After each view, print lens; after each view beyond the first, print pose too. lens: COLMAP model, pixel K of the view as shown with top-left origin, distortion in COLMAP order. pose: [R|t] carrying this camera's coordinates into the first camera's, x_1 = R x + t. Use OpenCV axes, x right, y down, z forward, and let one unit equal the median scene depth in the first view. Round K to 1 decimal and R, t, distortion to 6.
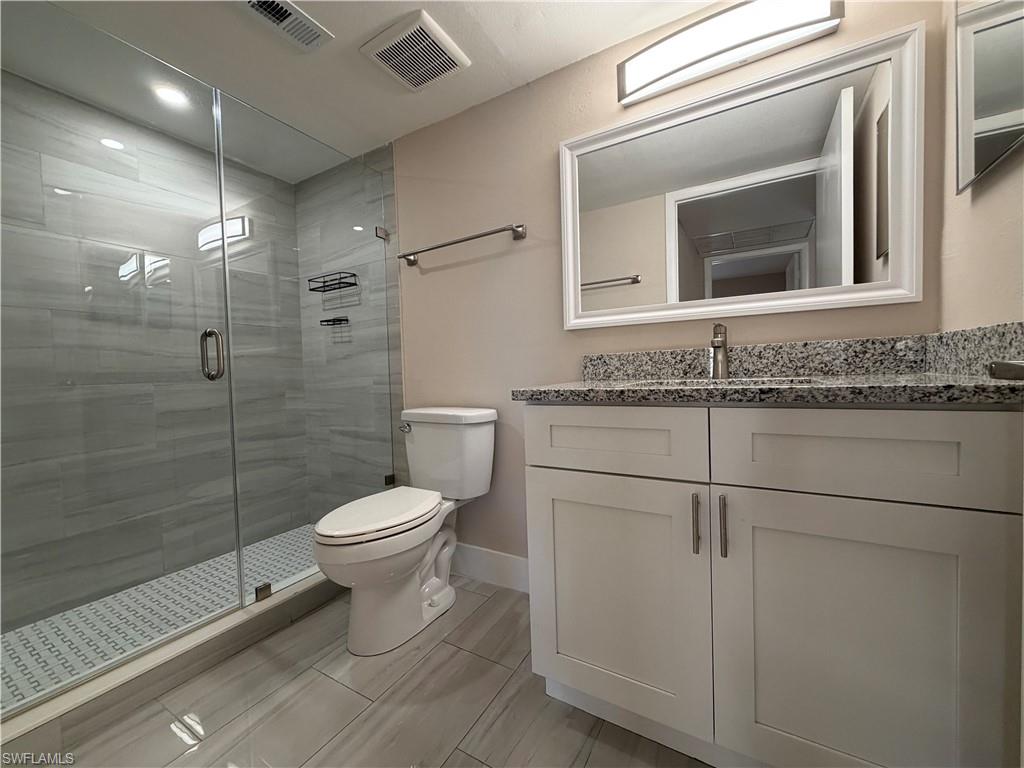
lens RADIAL K [[407.6, 0, 508.6], [0, 407.6, 385.1], [0, 0, 1]] dist [0.001171, 0.000082]
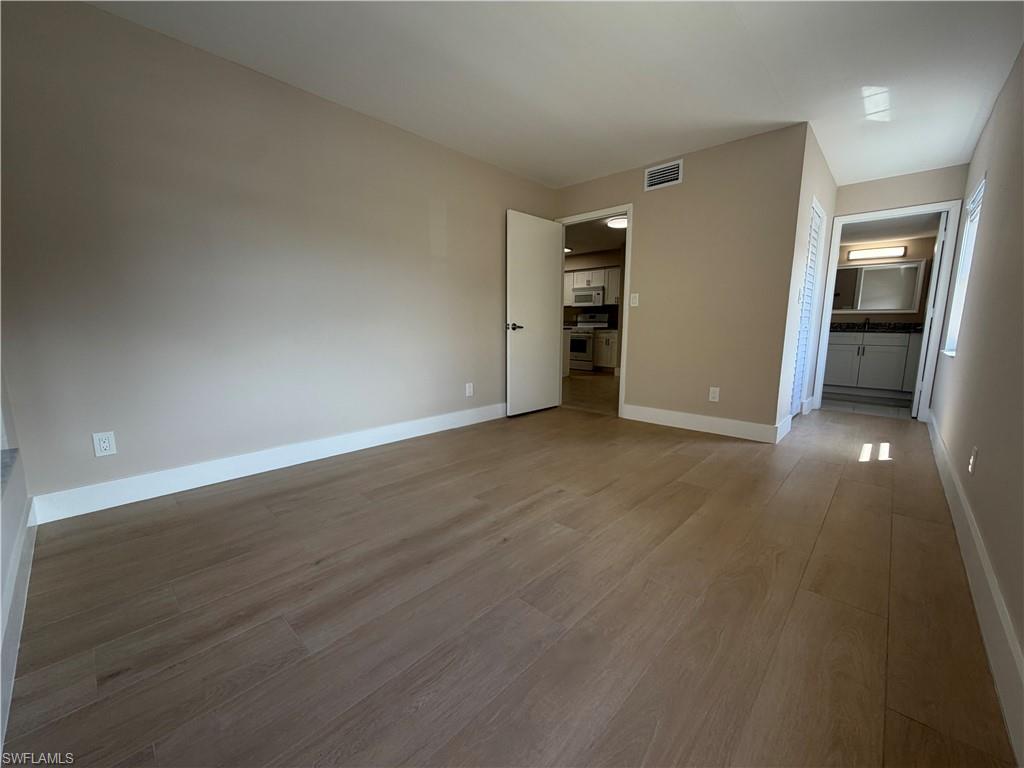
lens RADIAL K [[407.6, 0, 515.3], [0, 407.6, 389.7], [0, 0, 1]] dist [0.001171, 0.000082]
pose [[0.978365, 0.064074, -0.196714, -2.655361], [-0.037489, 0.989998, 0.136011, 0.209075], [0.203461, -0.125693, 0.970981, -4.831331]]
